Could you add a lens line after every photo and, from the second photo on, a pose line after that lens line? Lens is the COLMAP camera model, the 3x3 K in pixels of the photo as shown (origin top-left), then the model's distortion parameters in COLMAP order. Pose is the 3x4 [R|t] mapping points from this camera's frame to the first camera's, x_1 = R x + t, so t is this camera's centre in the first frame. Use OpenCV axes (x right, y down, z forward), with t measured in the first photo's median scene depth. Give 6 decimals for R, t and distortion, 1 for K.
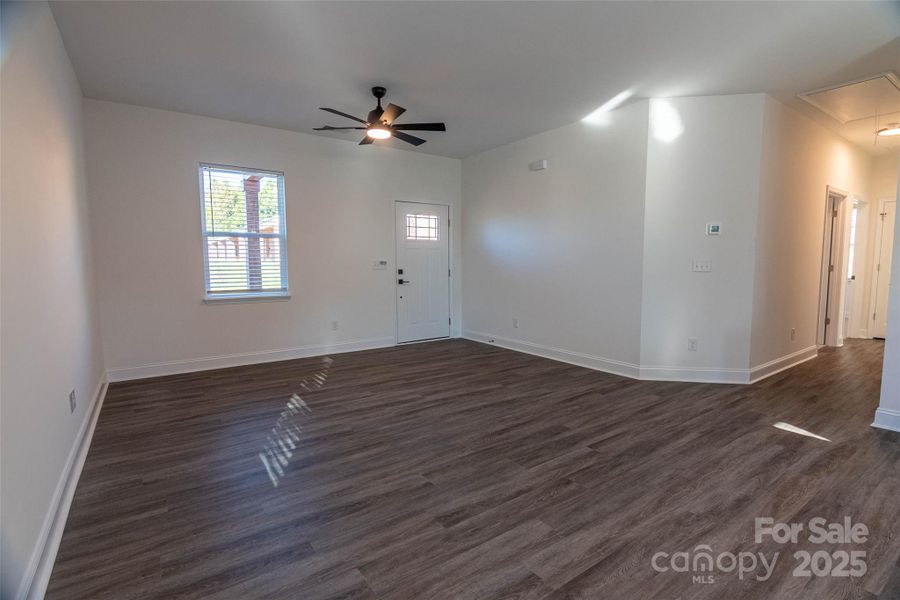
lens RADIAL K [[436.2, 0, 460.9], [0, 436.2, 301.1], [0, 0, 1]] dist [-0.009271, -0.001434]
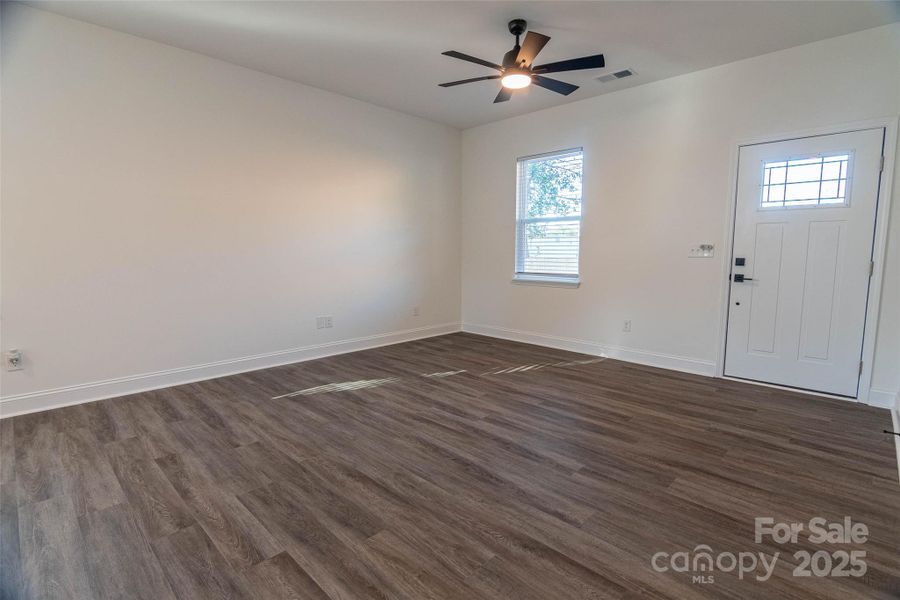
lens RADIAL K [[436.2, 0, 460.9], [0, 436.2, 301.1], [0, 0, 1]] dist [-0.009271, -0.001434]
pose [[0.166808, 0.118142, -0.978886, 0.690695], [-0.091548, 0.990363, 0.103927, -0.069650], [0.981730, 0.072279, 0.176017, 0.881292]]
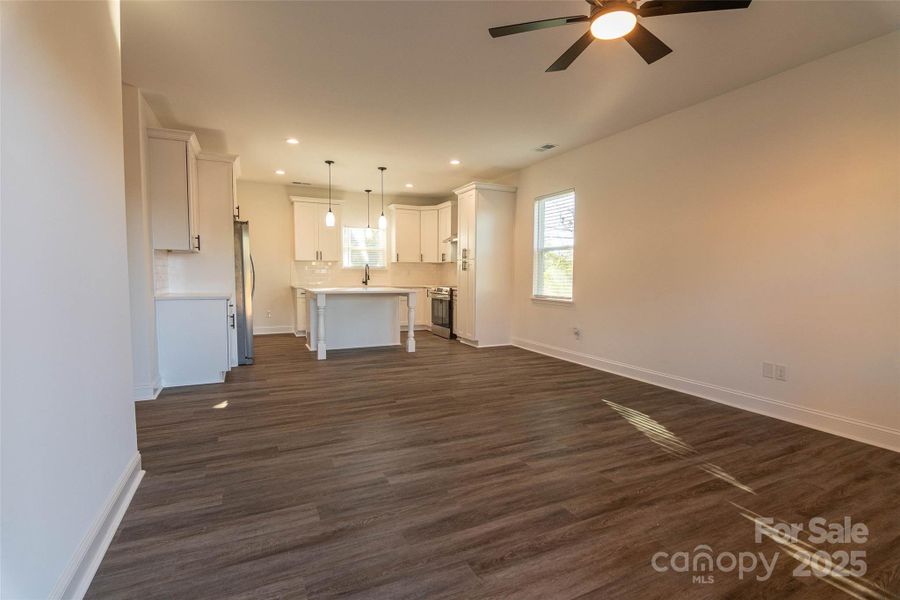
lens RADIAL K [[428.9, 0, 446.1], [0, 428.9, 302.3], [0, 0, 1]] dist [-0.000929, -0.000382]
pose [[-0.978876, -0.016797, 0.203762, -0.108971], [0.015190, 0.987890, 0.154409, -0.149685], [-0.203888, 0.154242, -0.966767, 1.779091]]
